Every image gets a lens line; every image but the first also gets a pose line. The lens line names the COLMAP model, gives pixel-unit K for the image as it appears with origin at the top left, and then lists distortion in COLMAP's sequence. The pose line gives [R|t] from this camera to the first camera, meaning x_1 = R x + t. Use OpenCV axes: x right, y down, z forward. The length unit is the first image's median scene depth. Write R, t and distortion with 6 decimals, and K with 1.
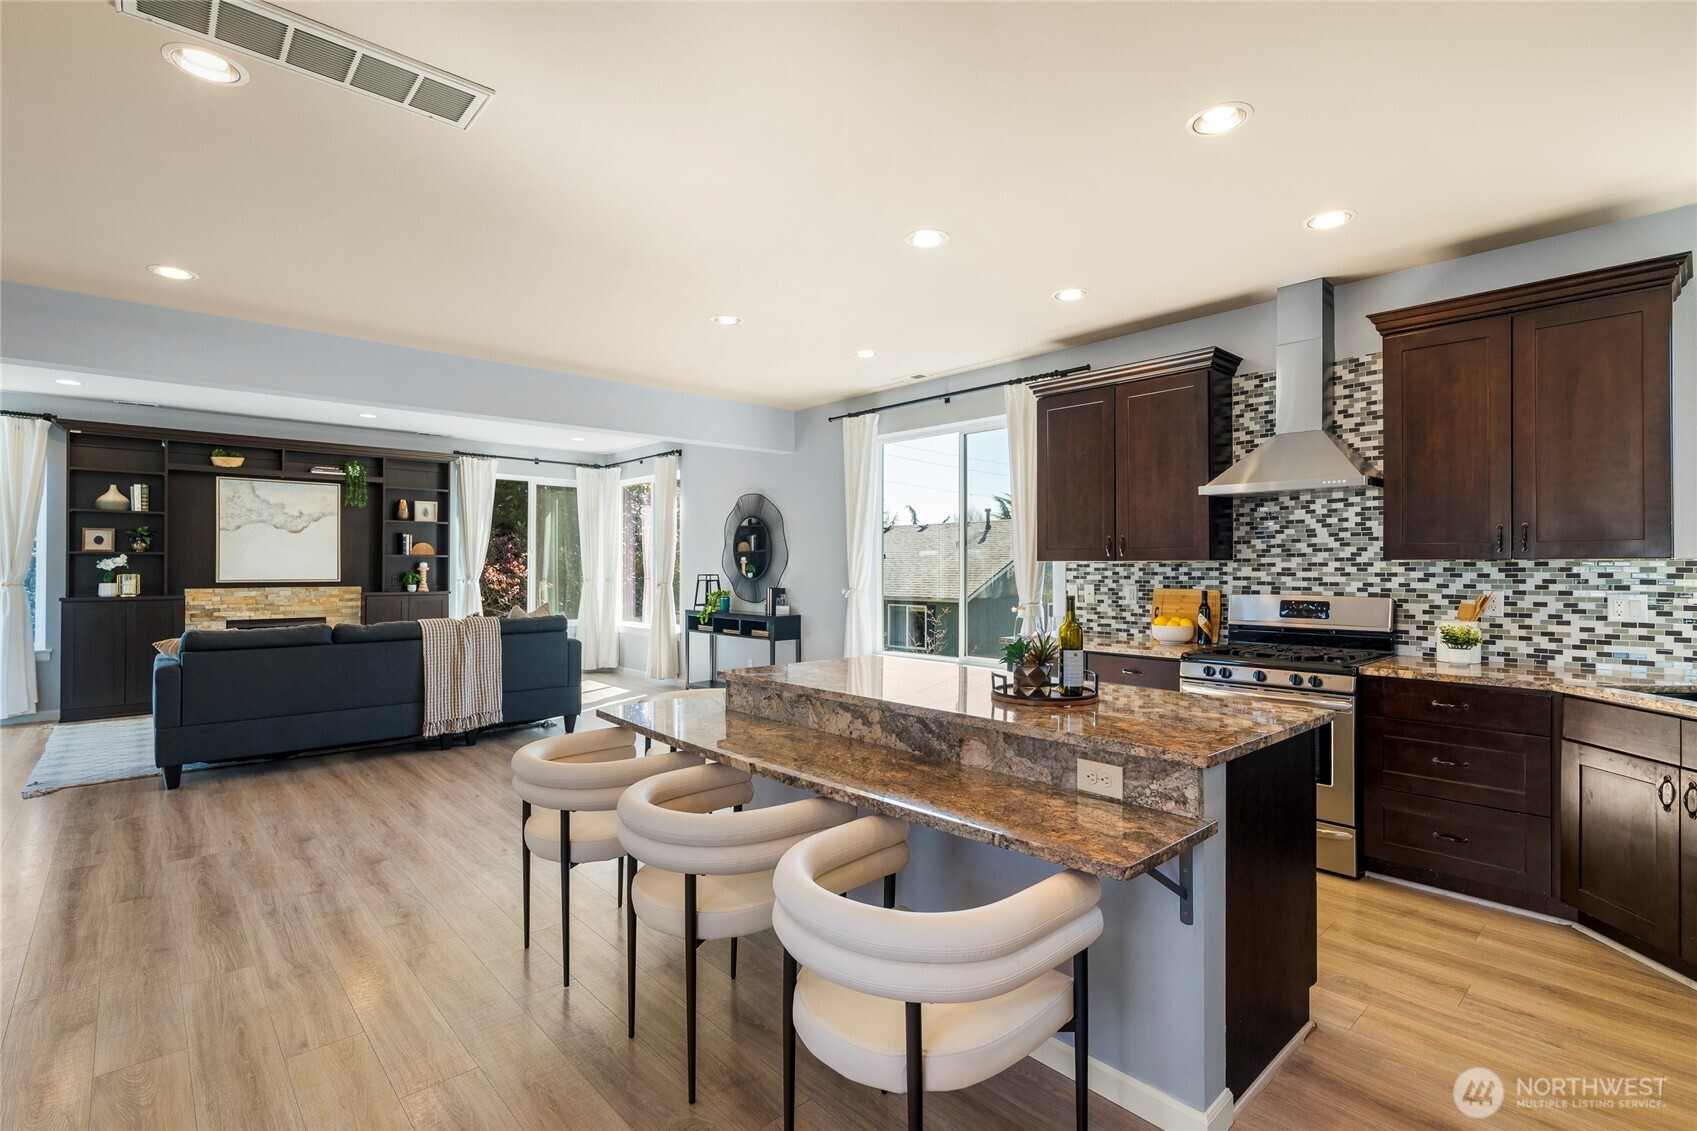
lens RADIAL K [[794.8, 0, 848.2], [0, 794.8, 564.4], [0, 0, 1]] dist [-0.005532, 0.002808]
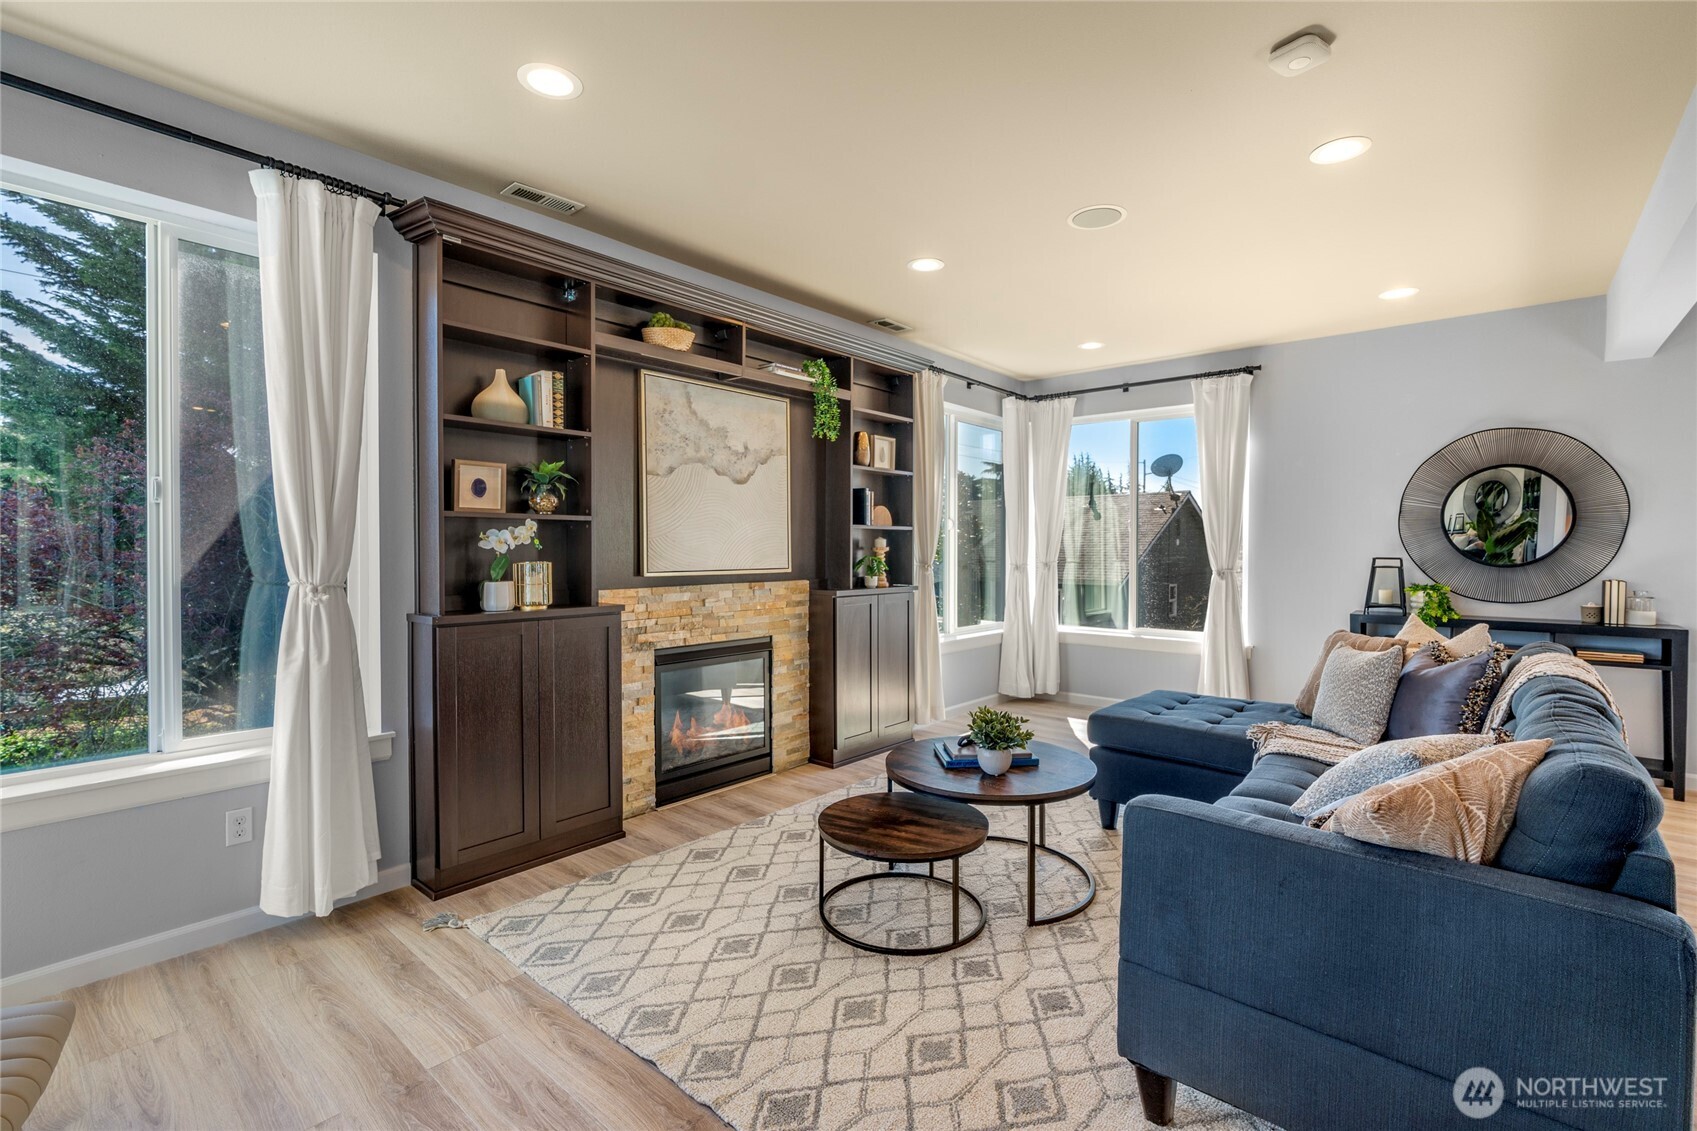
lens RADIAL K [[765.4, 0, 843.9], [0, 765.4, 558.7], [0, 0, 1]] dist [-0.009822, 0.001331]
pose [[0.991892, -0.004878, 0.126988, -1.216889], [0.002694, 0.999846, 0.017366, 0.004876], [-0.127053, -0.016883, 0.991752, 0.821122]]
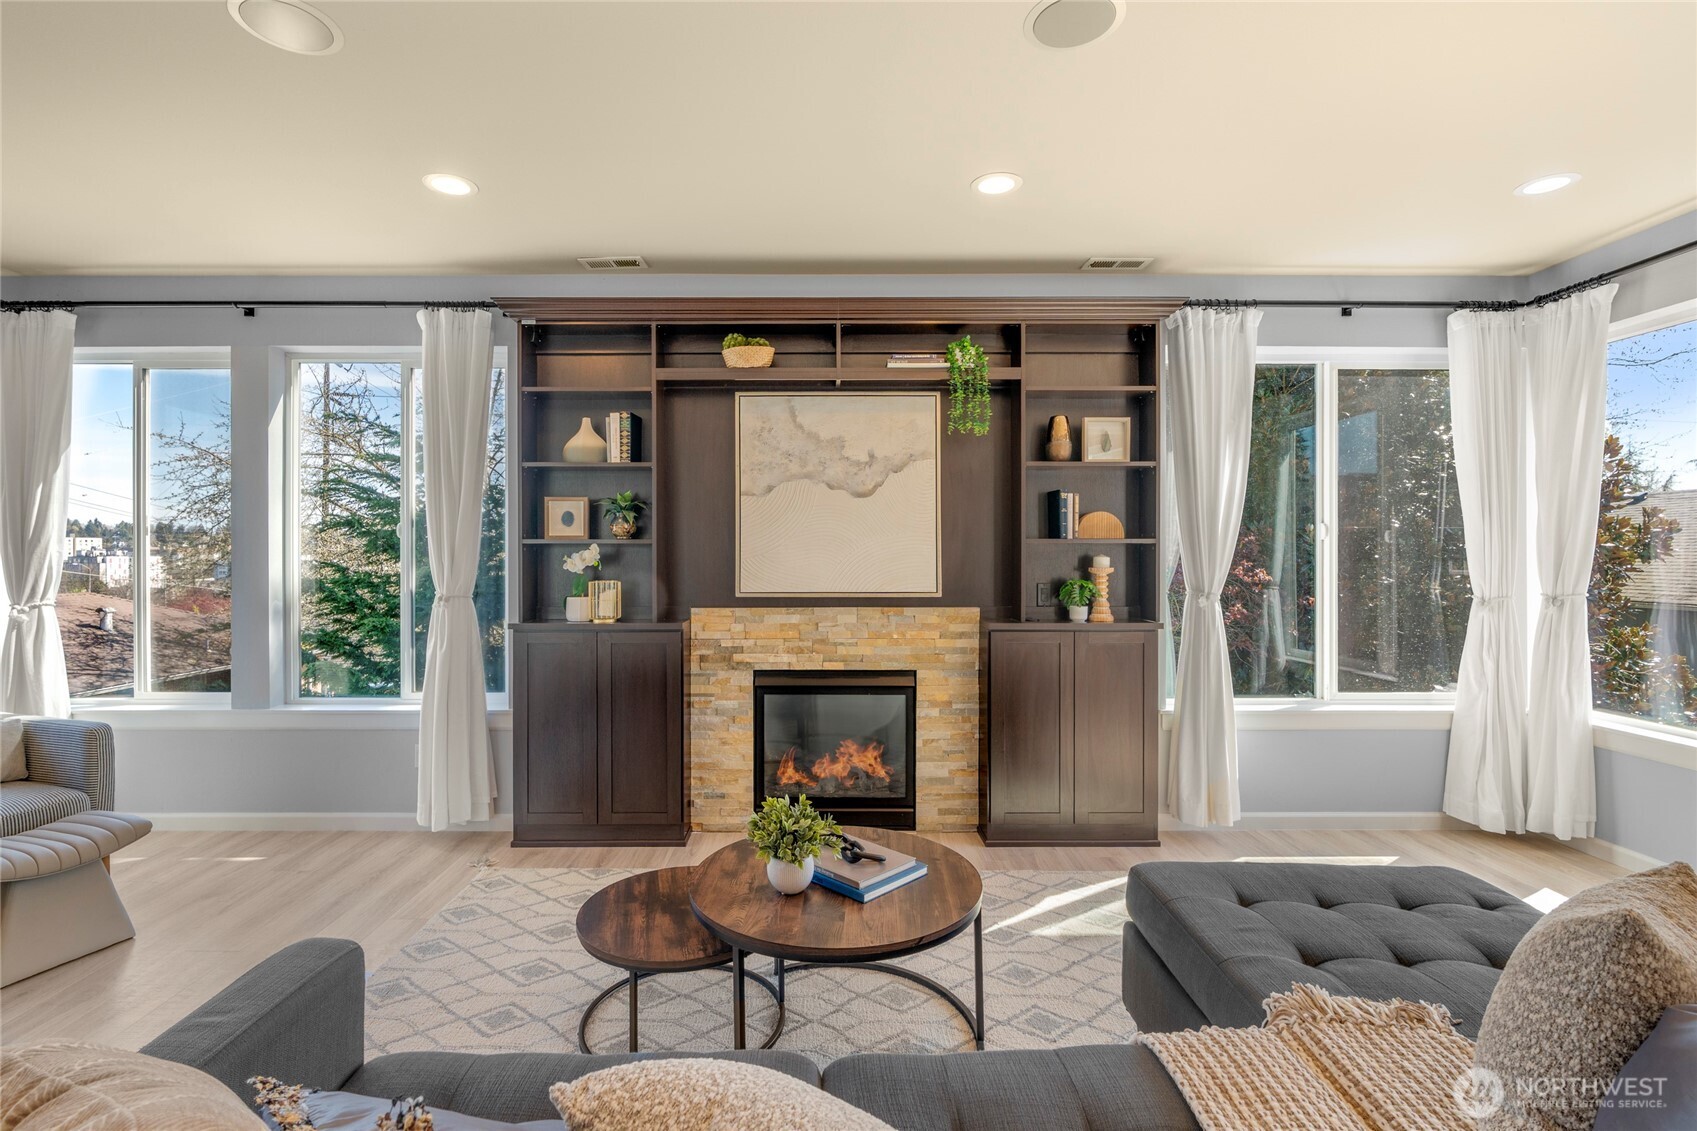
lens RADIAL K [[765.4, 0, 834.2], [0, 765.4, 558.2], [0, 0, 1]] dist [-0.009822, 0.001331]
pose [[0.744483, -0.002184, -0.667638, -0.691508], [0.004880, 0.999986, 0.002171, -0.005281], [0.667623, -0.004875, 0.744483, 1.115769]]
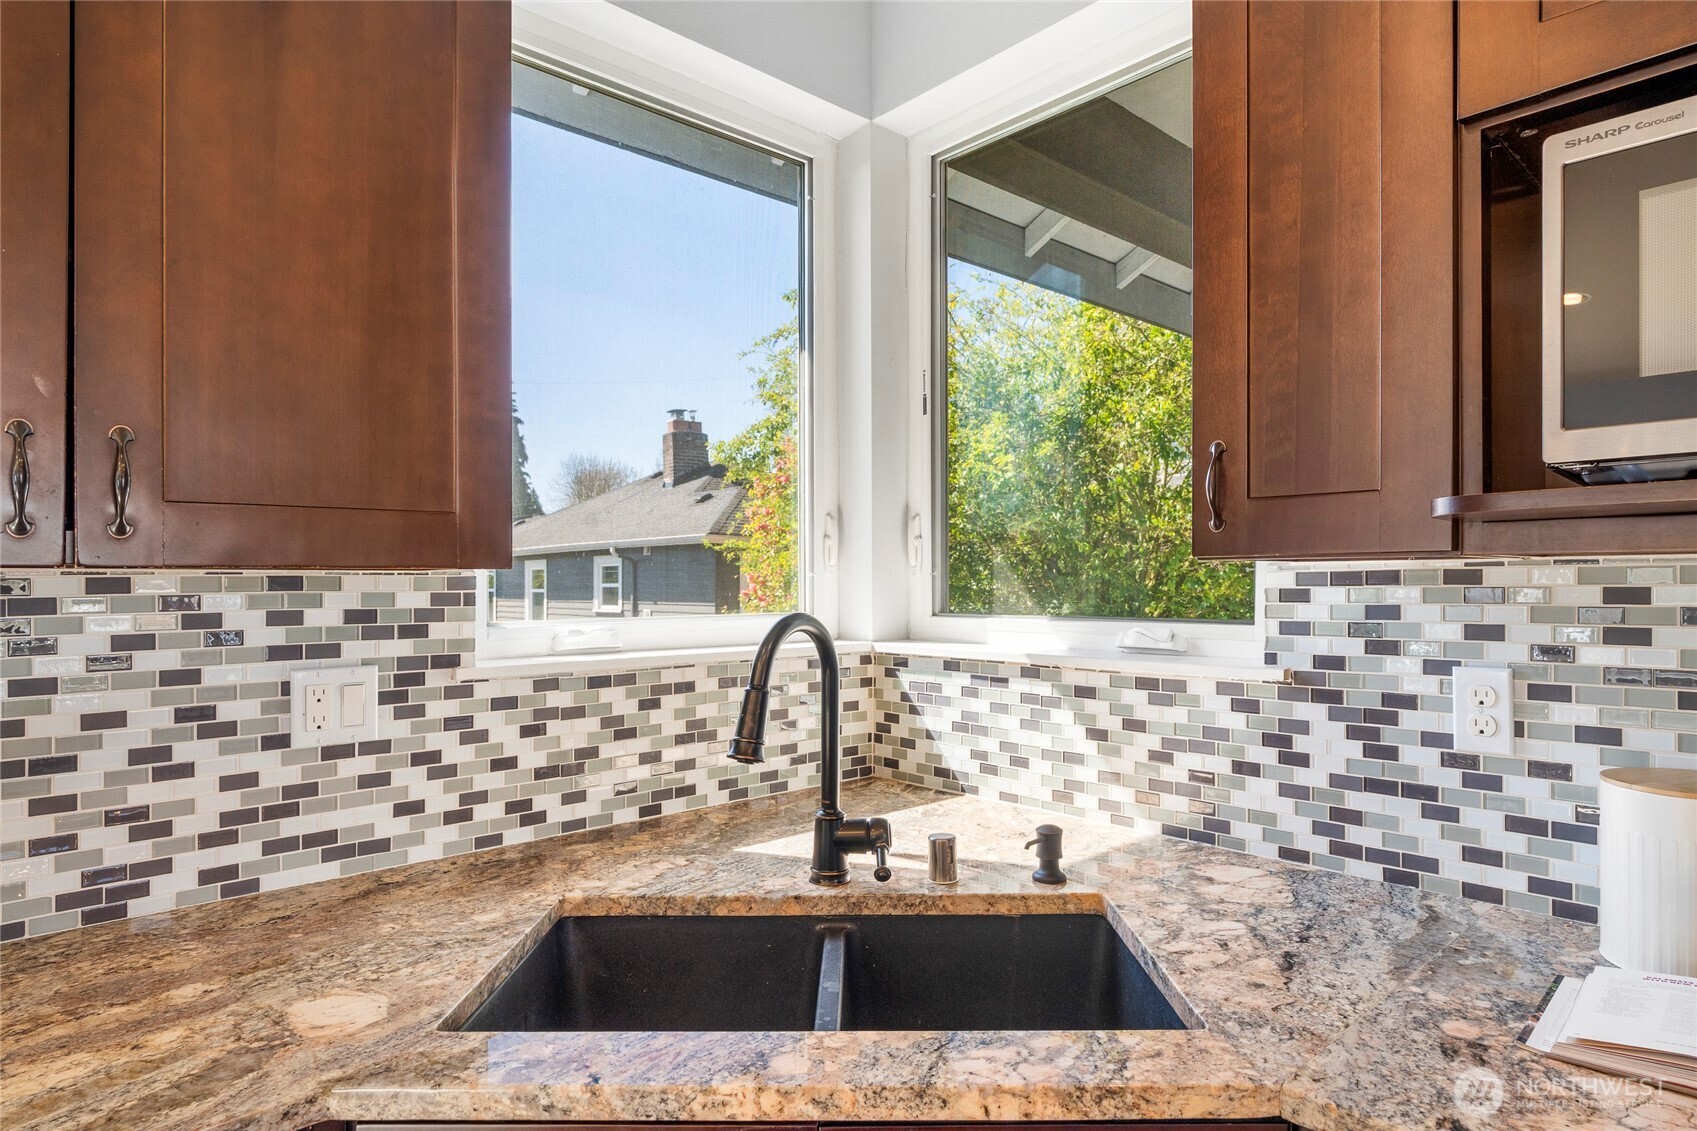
lens RADIAL K [[941.3, 0, 854.3], [0, 941.3, 582.3], [0, 0, 1]] dist [0.001875, 0.000628]
pose [[-0.002297, 0.004702, 0.999986, 0.403800], [0.003216, 0.999984, -0.004694, 0.000772], [-0.999992, 0.003205, -0.002312, 0.560750]]
